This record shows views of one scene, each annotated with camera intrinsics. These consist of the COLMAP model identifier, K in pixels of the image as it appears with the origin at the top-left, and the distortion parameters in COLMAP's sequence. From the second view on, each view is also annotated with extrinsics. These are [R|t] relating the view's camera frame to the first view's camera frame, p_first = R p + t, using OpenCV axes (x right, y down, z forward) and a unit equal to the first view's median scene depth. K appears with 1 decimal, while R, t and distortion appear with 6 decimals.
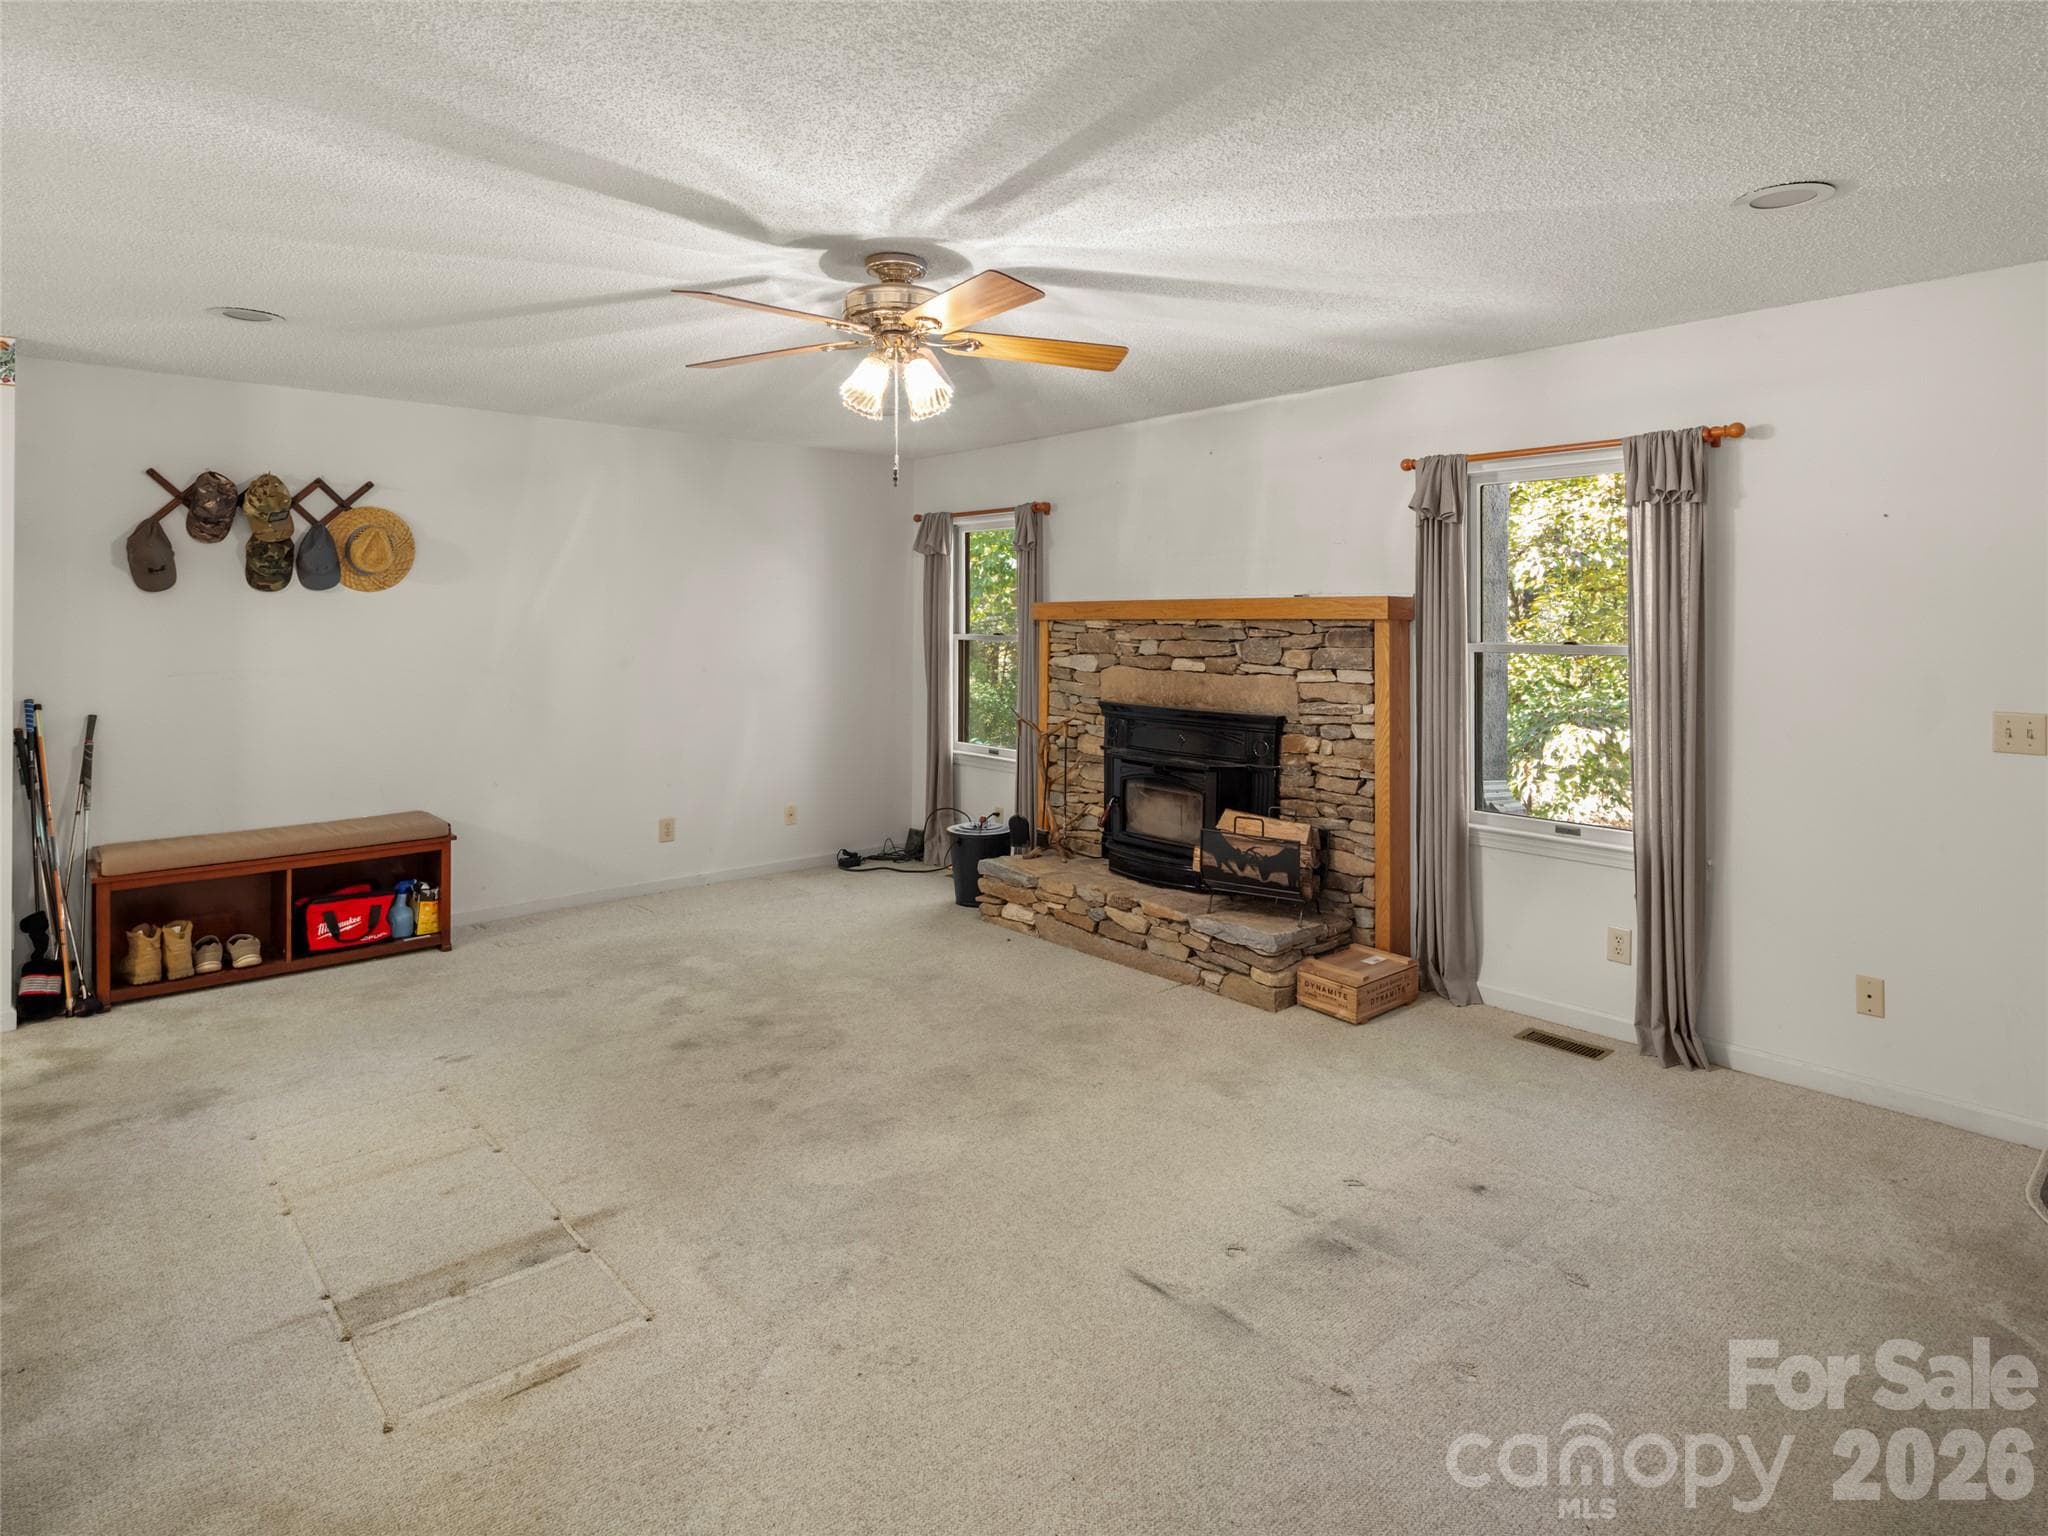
lens RADIAL K [[1157.4, 0, 1039.2], [0, 1157.4, 764.3], [0, 0, 1]] dist [0.003825, -0.001352]
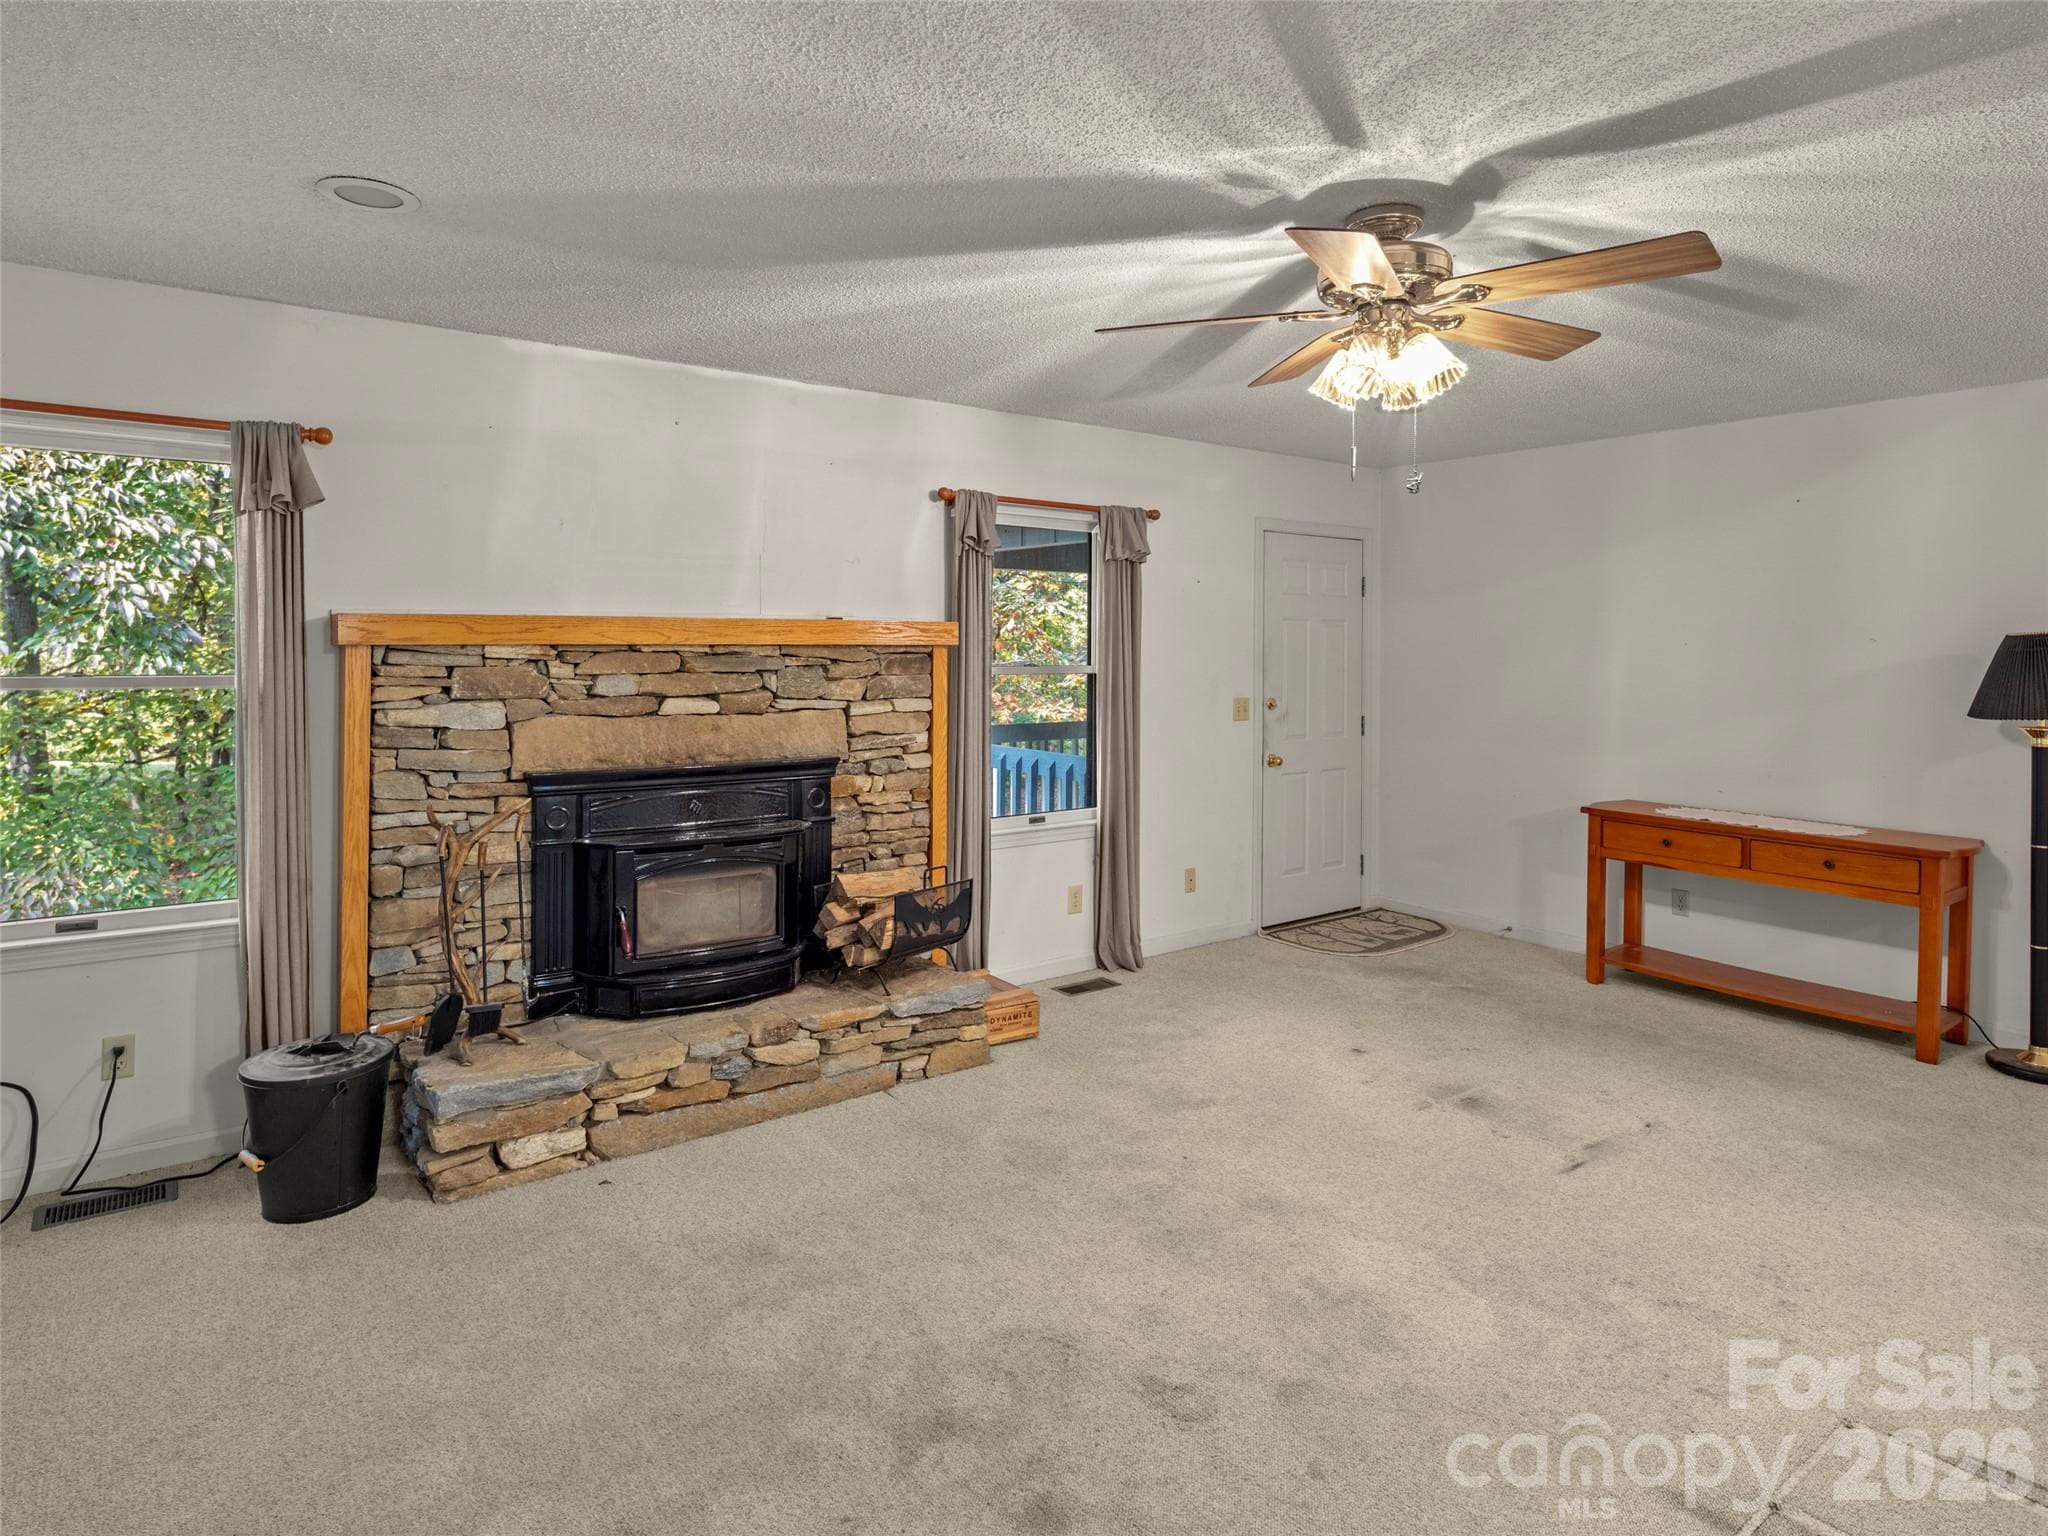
lens RADIAL K [[1157.4, 0, 1039.2], [0, 1157.4, 764.3], [0, 0, 1]] dist [0.003825, -0.001352]
pose [[0.072827, -0.108099, 0.991469, -0.635466], [0.118087, 0.988051, 0.099052, -0.103102], [-0.990329, 0.109866, 0.084722, 0.772479]]
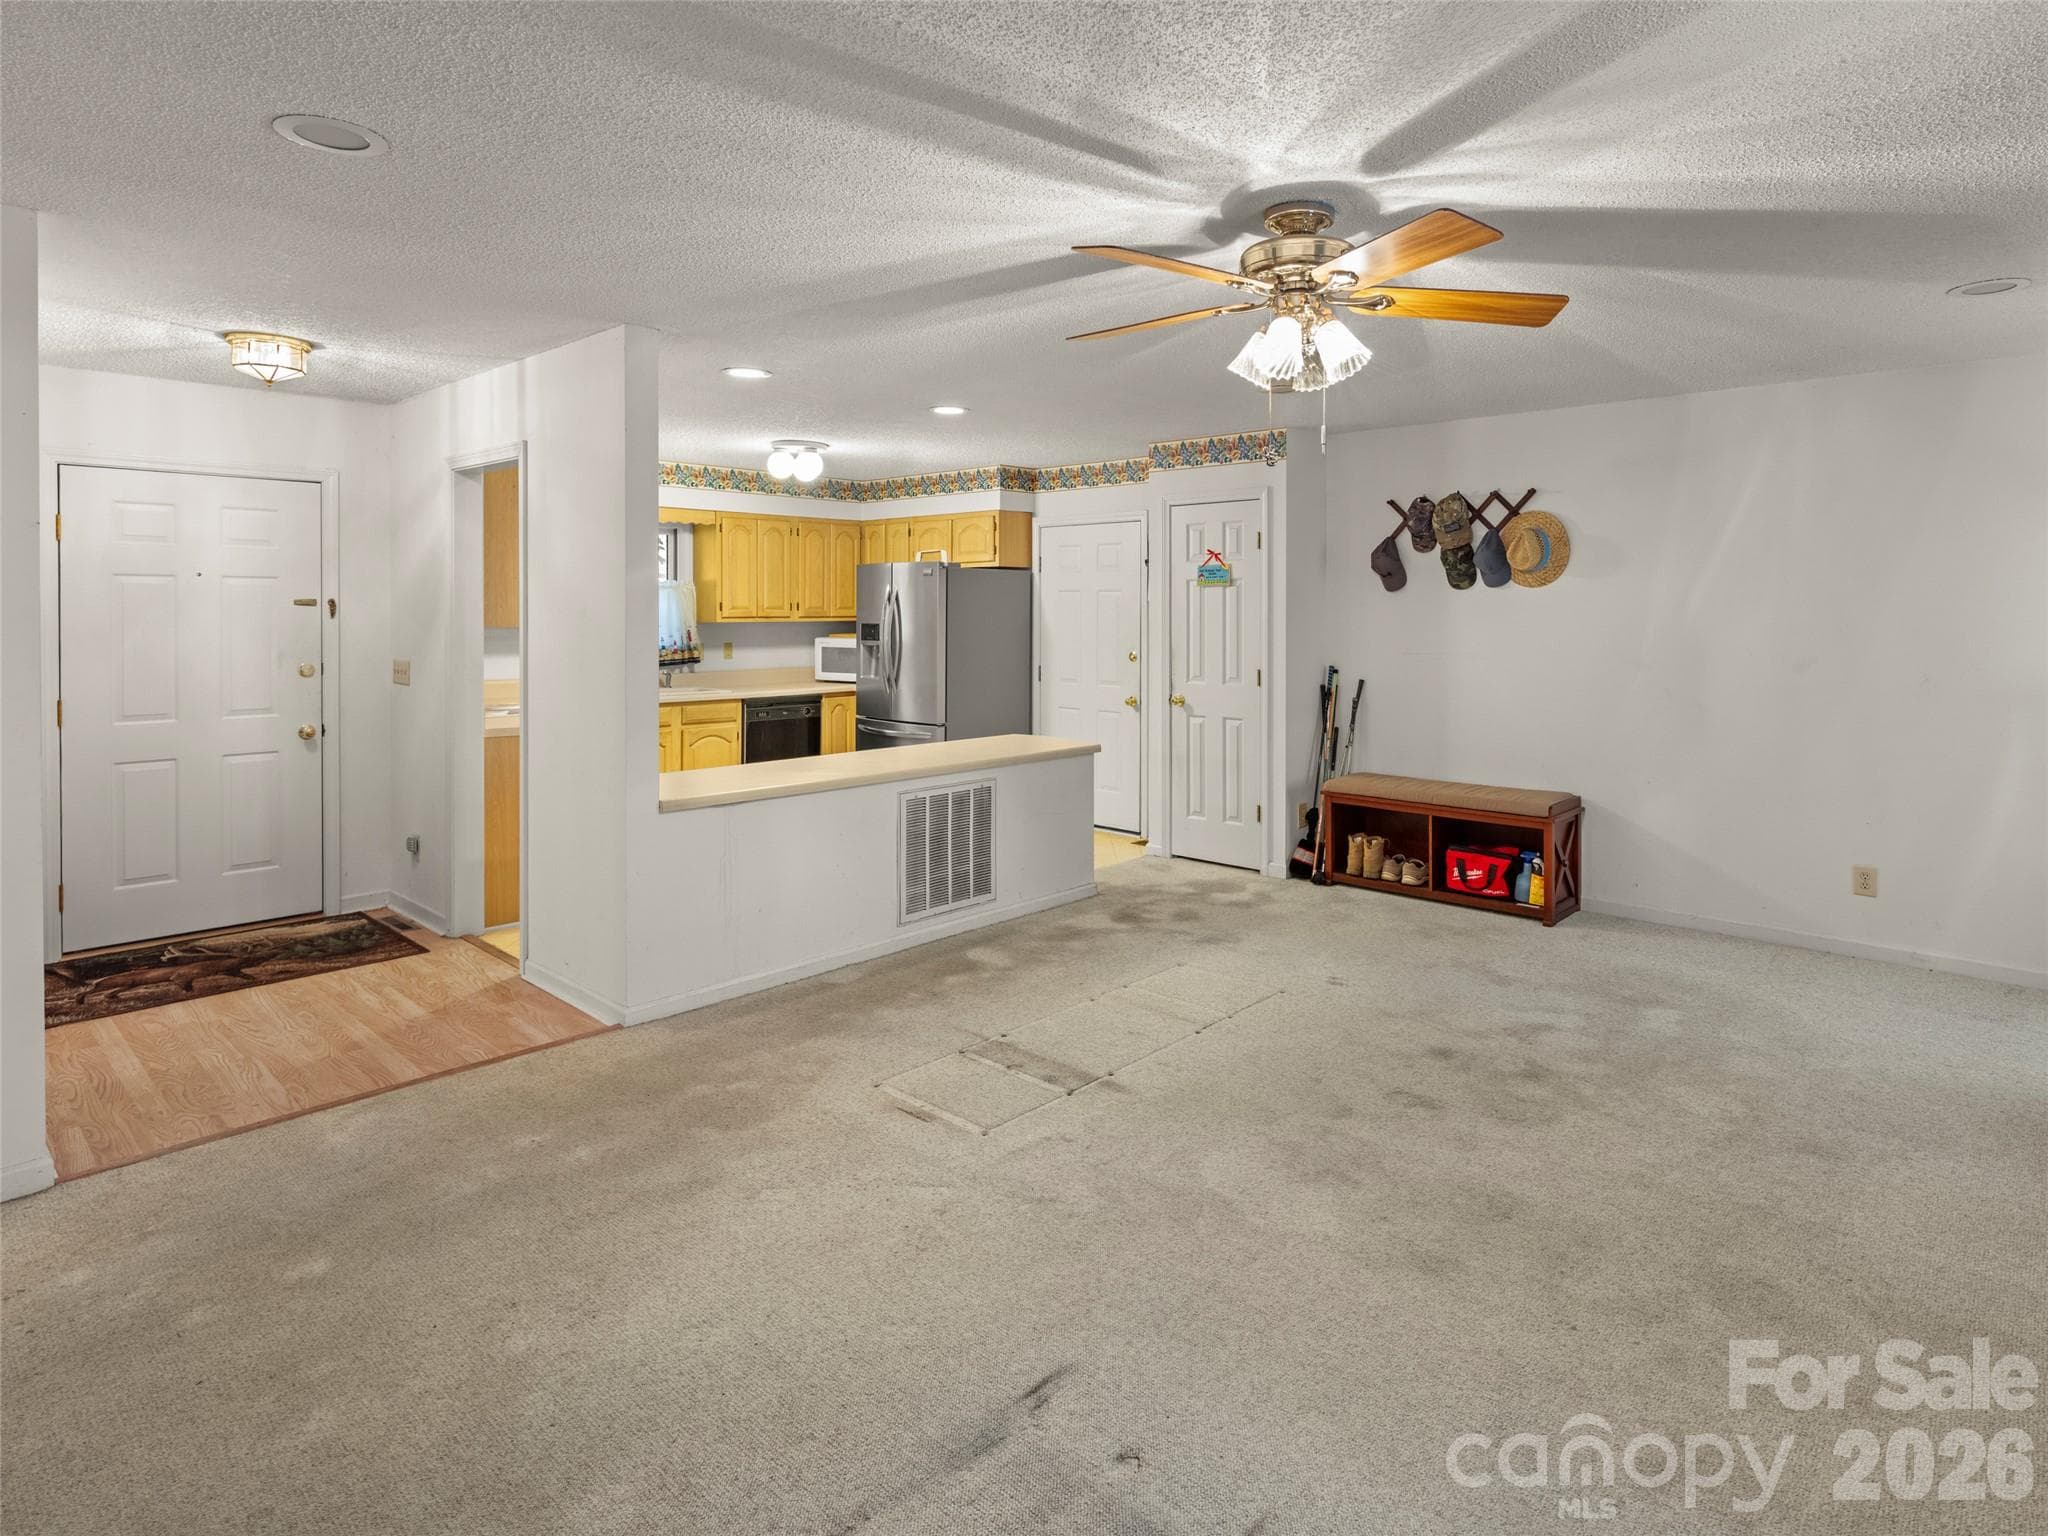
lens RADIAL K [[1066.4, 0, 1024.0], [0, 1066.4, 768.0], [0, 0, 1]] dist [0.000263, -0.000440]
pose [[0.104910, 0.147467, -0.983487, 0.428429], [-0.128316, 0.982685, 0.133659, -0.056952], [0.986169, 0.112175, 0.122016, 0.442764]]
